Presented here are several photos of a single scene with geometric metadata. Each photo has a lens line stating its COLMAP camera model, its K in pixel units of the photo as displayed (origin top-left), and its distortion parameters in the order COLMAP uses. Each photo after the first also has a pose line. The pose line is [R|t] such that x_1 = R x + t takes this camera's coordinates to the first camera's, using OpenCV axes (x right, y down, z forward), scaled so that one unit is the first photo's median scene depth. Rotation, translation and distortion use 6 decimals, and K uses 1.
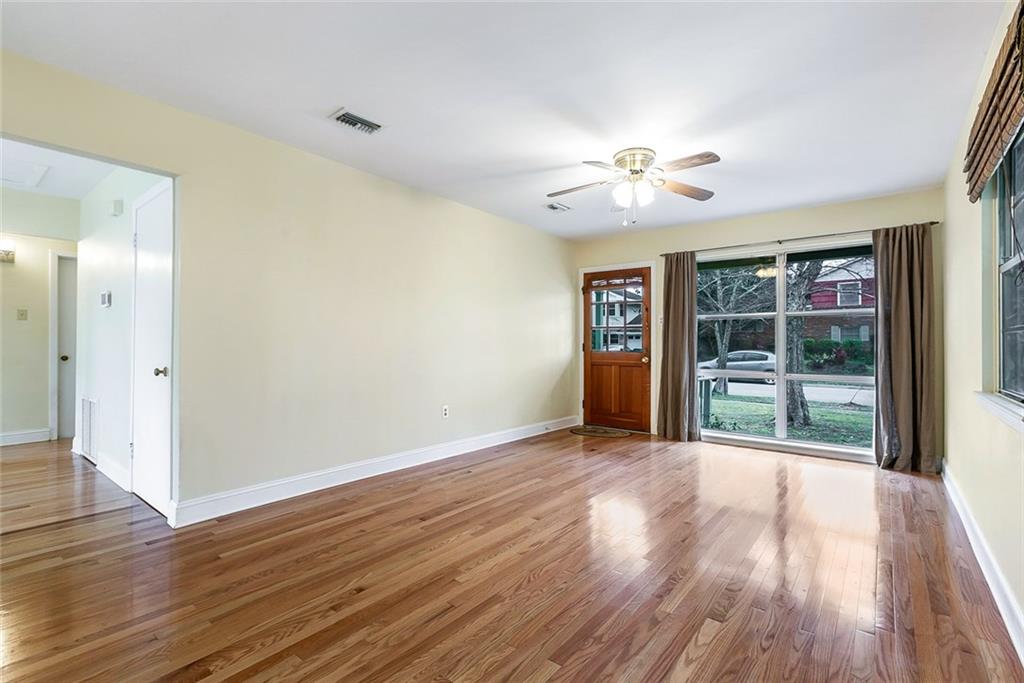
lens RADIAL K [[468.5, 0, 512.0], [0, 468.5, 341.5], [0, 0, 1]] dist [0.001856, 0.000201]
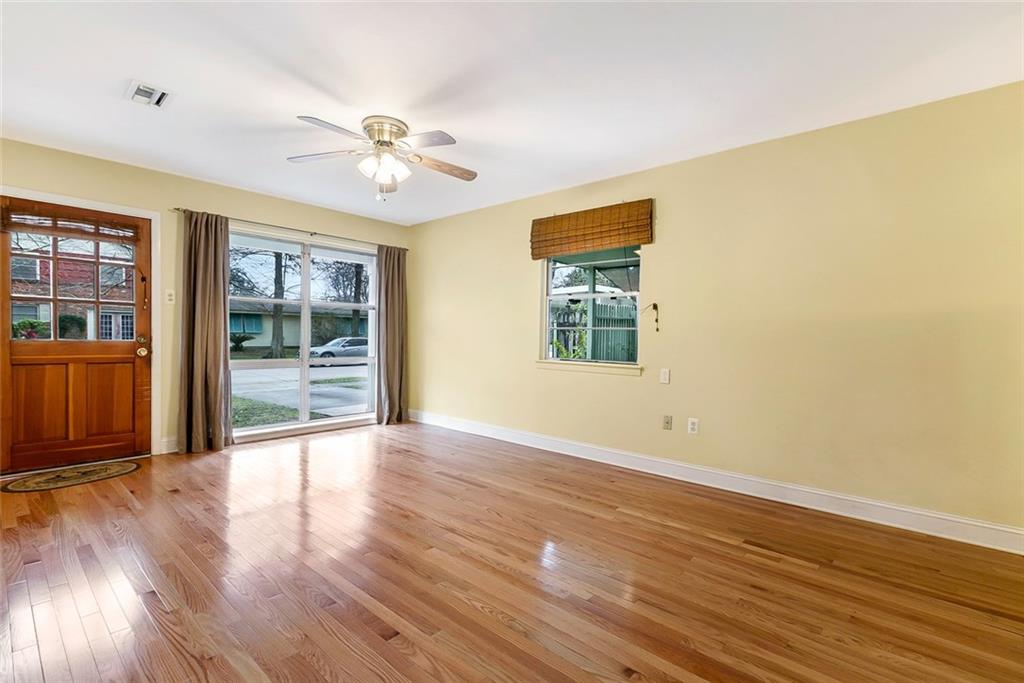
lens RADIAL K [[468.5, 0, 512.0], [0, 468.5, 341.5], [0, 0, 1]] dist [0.001856, 0.000201]
pose [[0.050239, -0.017601, 0.998582, -0.526757], [-0.020881, 0.999608, 0.018670, -0.000995], [-0.998519, -0.021789, 0.049851, 0.573158]]
